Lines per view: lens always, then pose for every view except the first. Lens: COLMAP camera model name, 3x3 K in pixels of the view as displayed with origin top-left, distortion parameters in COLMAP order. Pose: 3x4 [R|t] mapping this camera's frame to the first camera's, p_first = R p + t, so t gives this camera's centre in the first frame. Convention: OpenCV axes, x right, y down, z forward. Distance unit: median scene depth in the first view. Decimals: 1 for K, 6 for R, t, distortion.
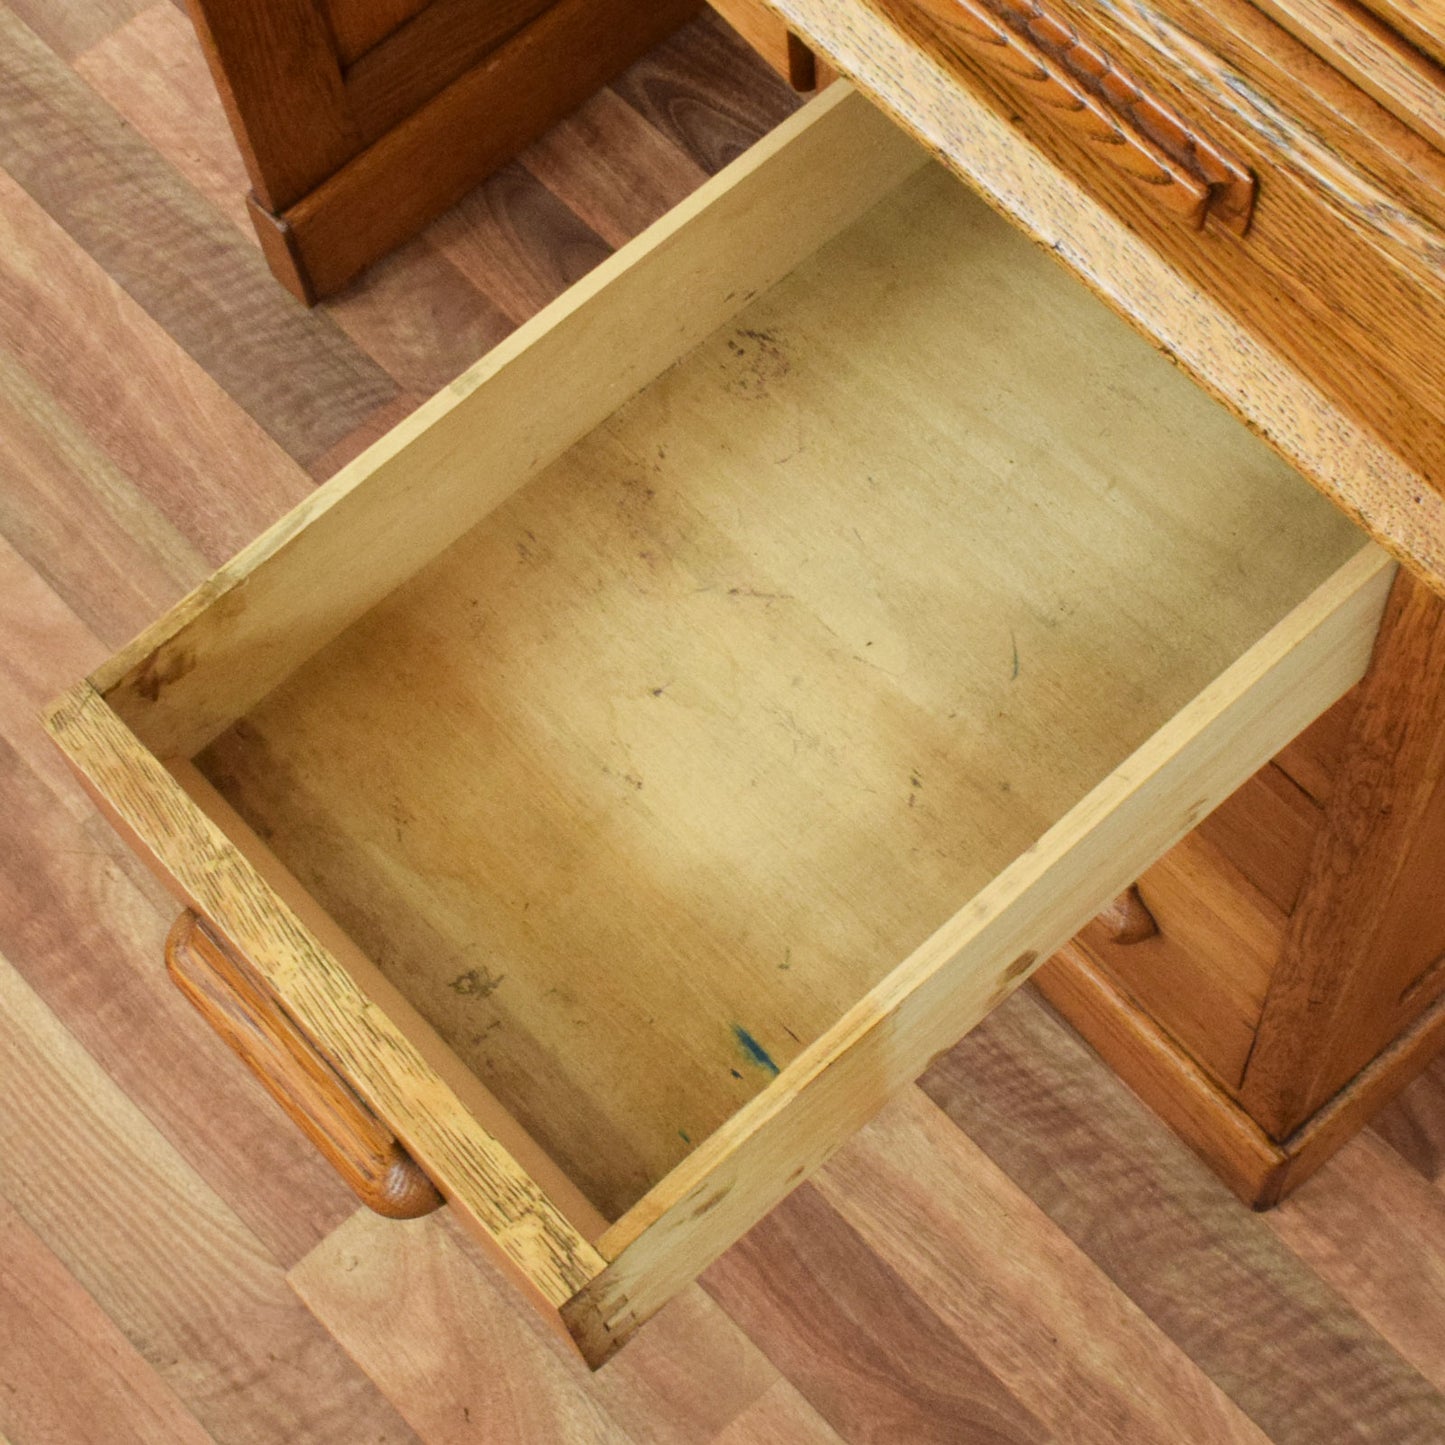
lens RADIAL K [[2960.1, 0, 798.7], [0, 2960.1, 773.9], [0, 0, 1]] dist [-0.006595, -0.073115]
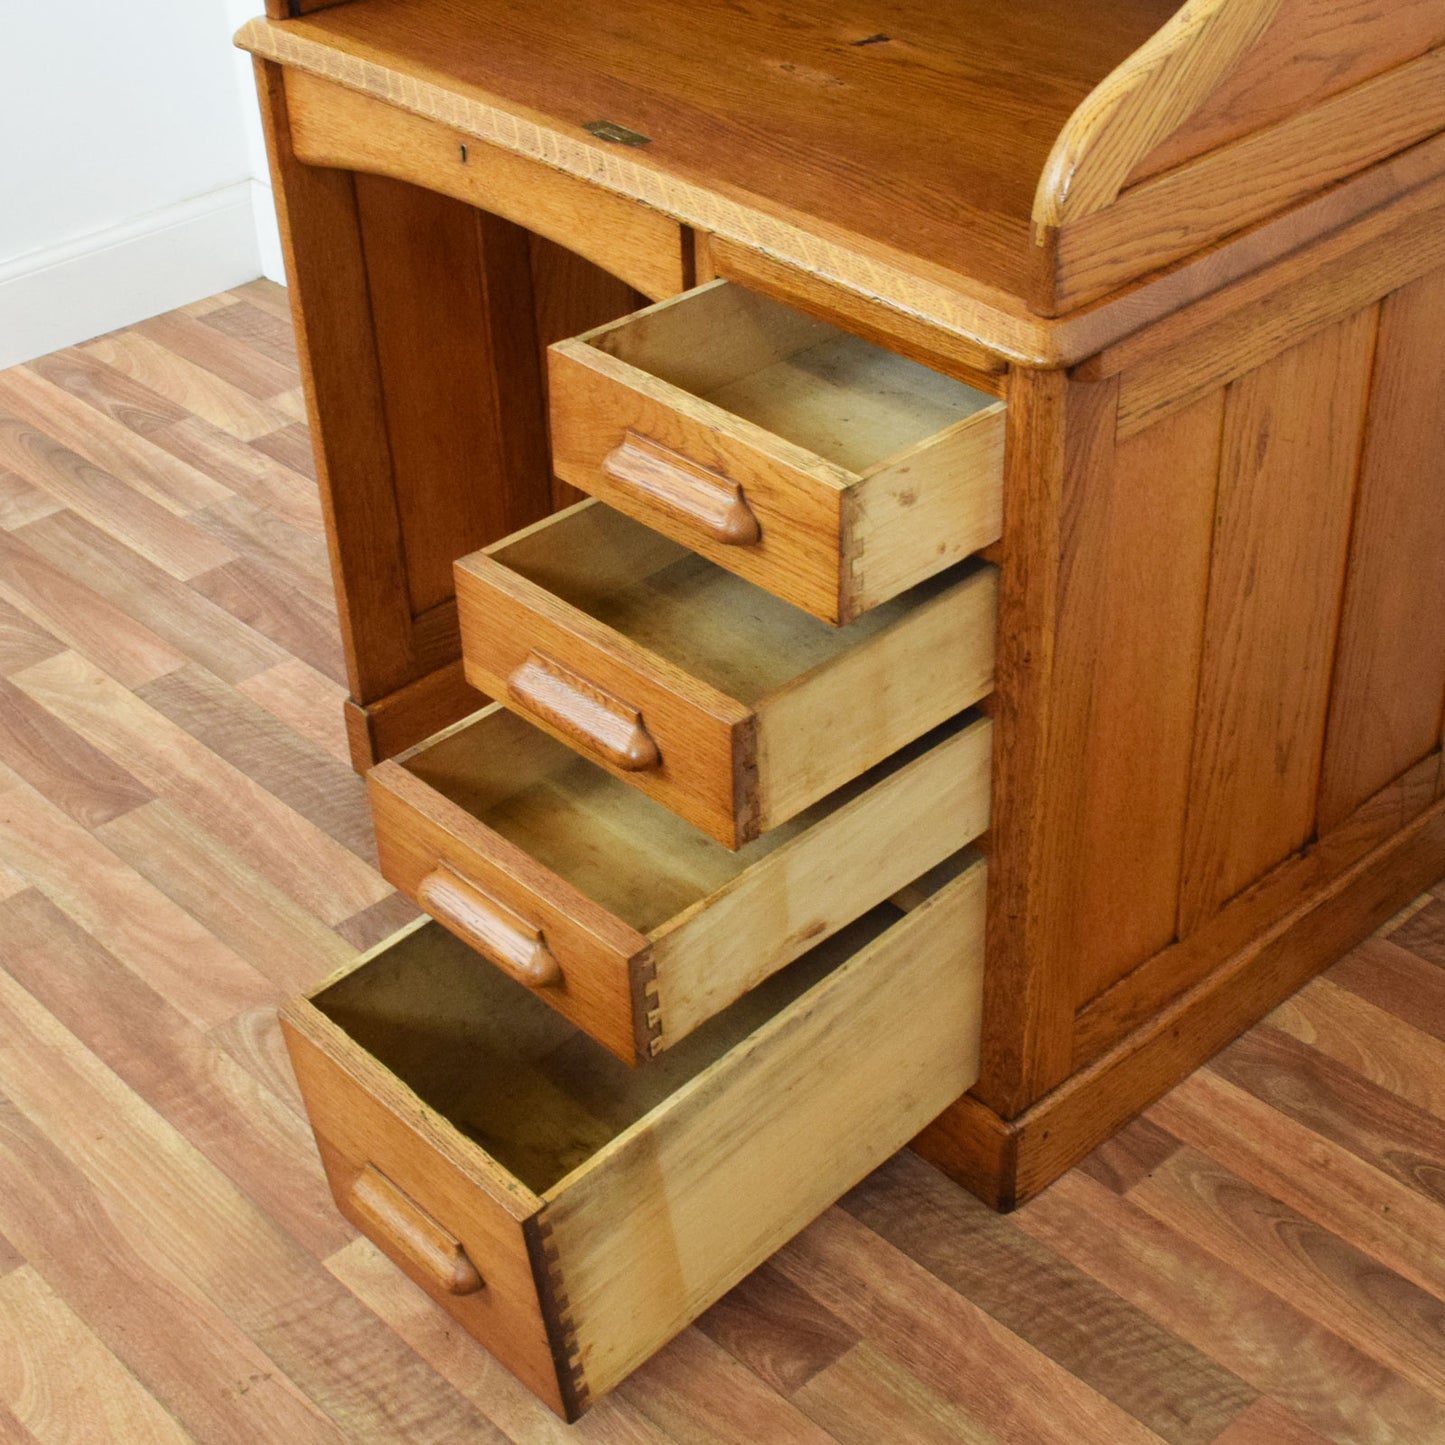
lens RADIAL K [[2375.0, 0, 719.6], [0, 2375.0, 701.3], [0, 0, 1]] dist [-0.018908, 0.031553]
pose [[0.999930, 0.004326, 0.011017, 0.003269], [0.002037, 0.854005, -0.520260, 0.539801], [-0.011659, 0.520246, 0.853937, -0.118380]]
